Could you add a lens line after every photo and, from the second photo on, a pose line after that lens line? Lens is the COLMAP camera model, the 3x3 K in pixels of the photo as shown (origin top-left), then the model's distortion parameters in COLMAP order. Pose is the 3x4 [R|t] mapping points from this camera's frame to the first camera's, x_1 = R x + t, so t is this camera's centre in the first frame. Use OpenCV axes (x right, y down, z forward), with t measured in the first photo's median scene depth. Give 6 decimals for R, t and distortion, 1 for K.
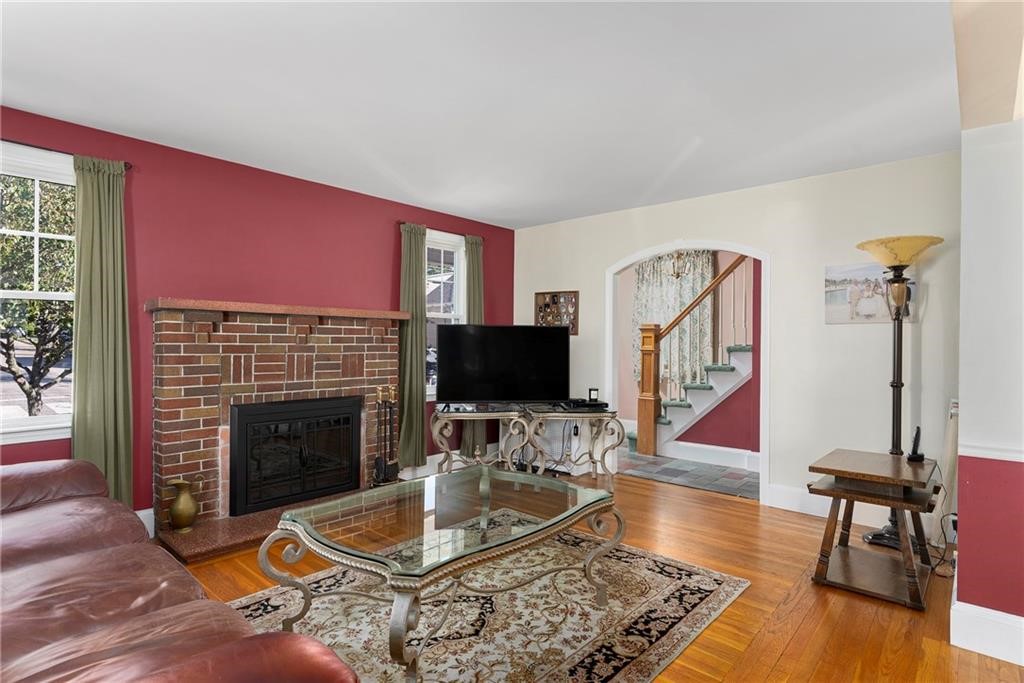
lens RADIAL K [[533.5, 0, 501.5], [0, 533.5, 342.3], [0, 0, 1]] dist [-0.003797, 0.000724]
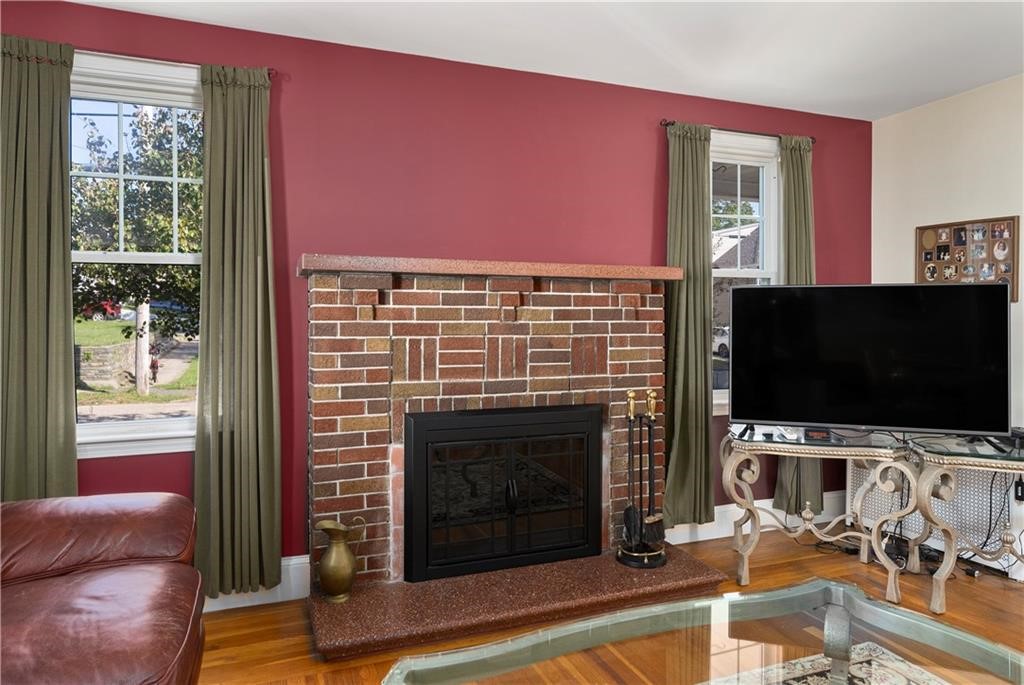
lens RADIAL K [[673.1, 0, 505.5], [0, 673.1, 314.2], [0, 0, 1]] dist [-0.000502, 0.012250]
pose [[0.899878, -0.008749, -0.436054, -0.023142], [0.005869, 0.999951, -0.007952, 0.000918], [0.436102, 0.004596, 0.899885, 0.256022]]
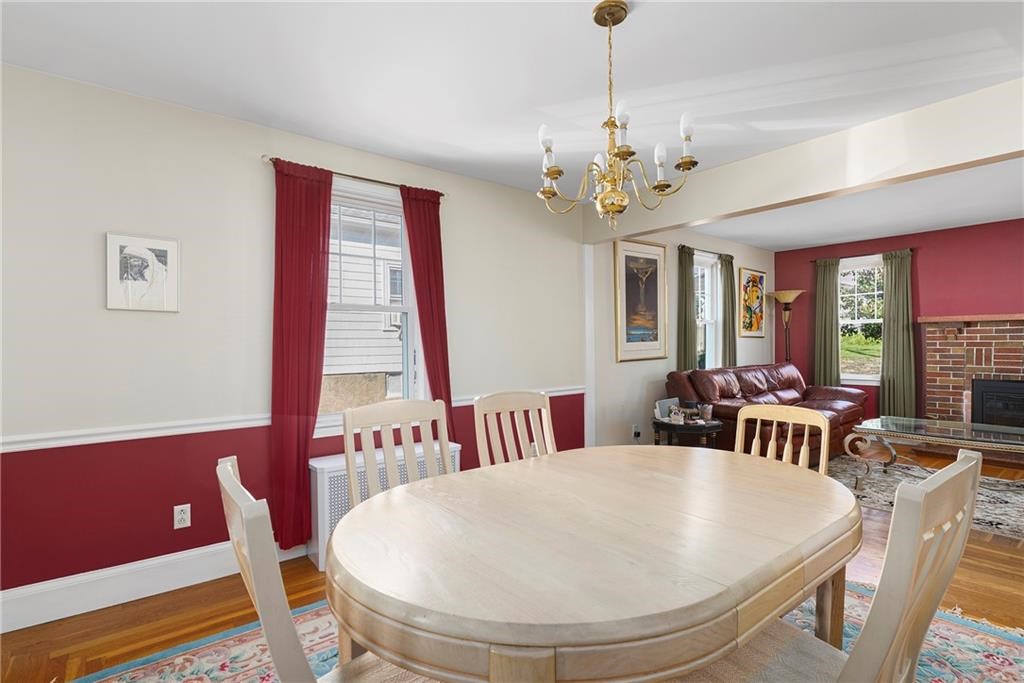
lens RADIAL K [[494.1, 0, 511.6], [0, 494.1, 354.7], [0, 0, 1]] dist [-0.000585, 0.000011]
pose [[-0.150439, 0.013531, -0.988527, 1.021116], [0.009284, 0.999882, 0.012273, 0.011311], [0.988576, -0.007331, -0.150547, -0.134215]]
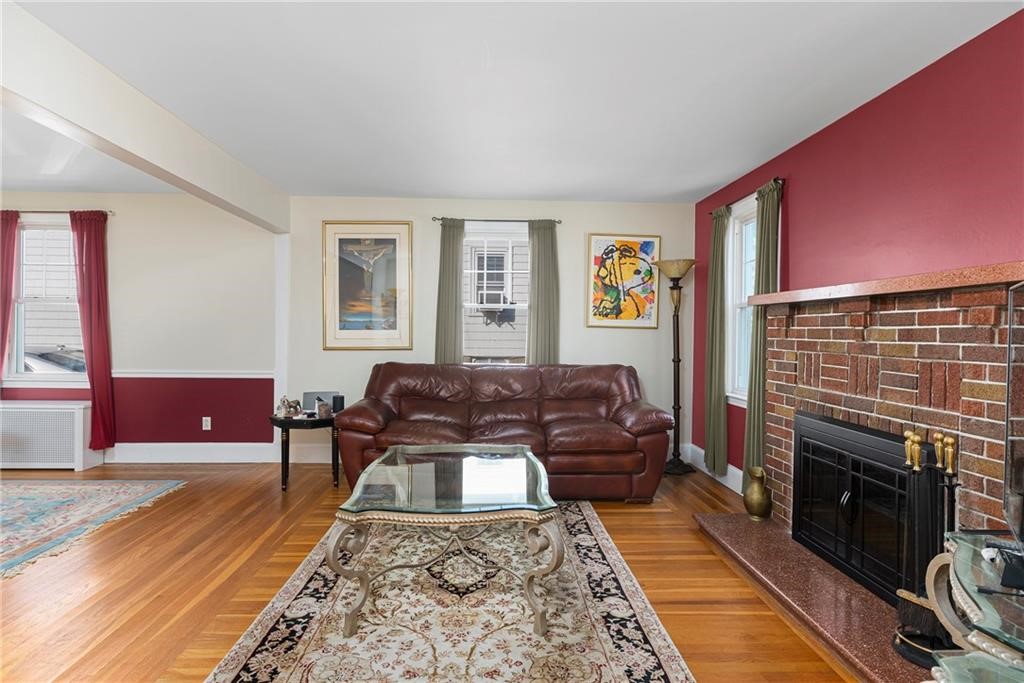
lens RADIAL K [[533.5, 0, 508.4], [0, 533.5, 336.7], [0, 0, 1]] dist [-0.003797, 0.000724]
pose [[-0.711625, -0.008214, -0.702511, 0.382111], [-0.016666, 0.999848, 0.005192, 0.001602], [0.702361, 0.015402, -0.711654, 1.108971]]
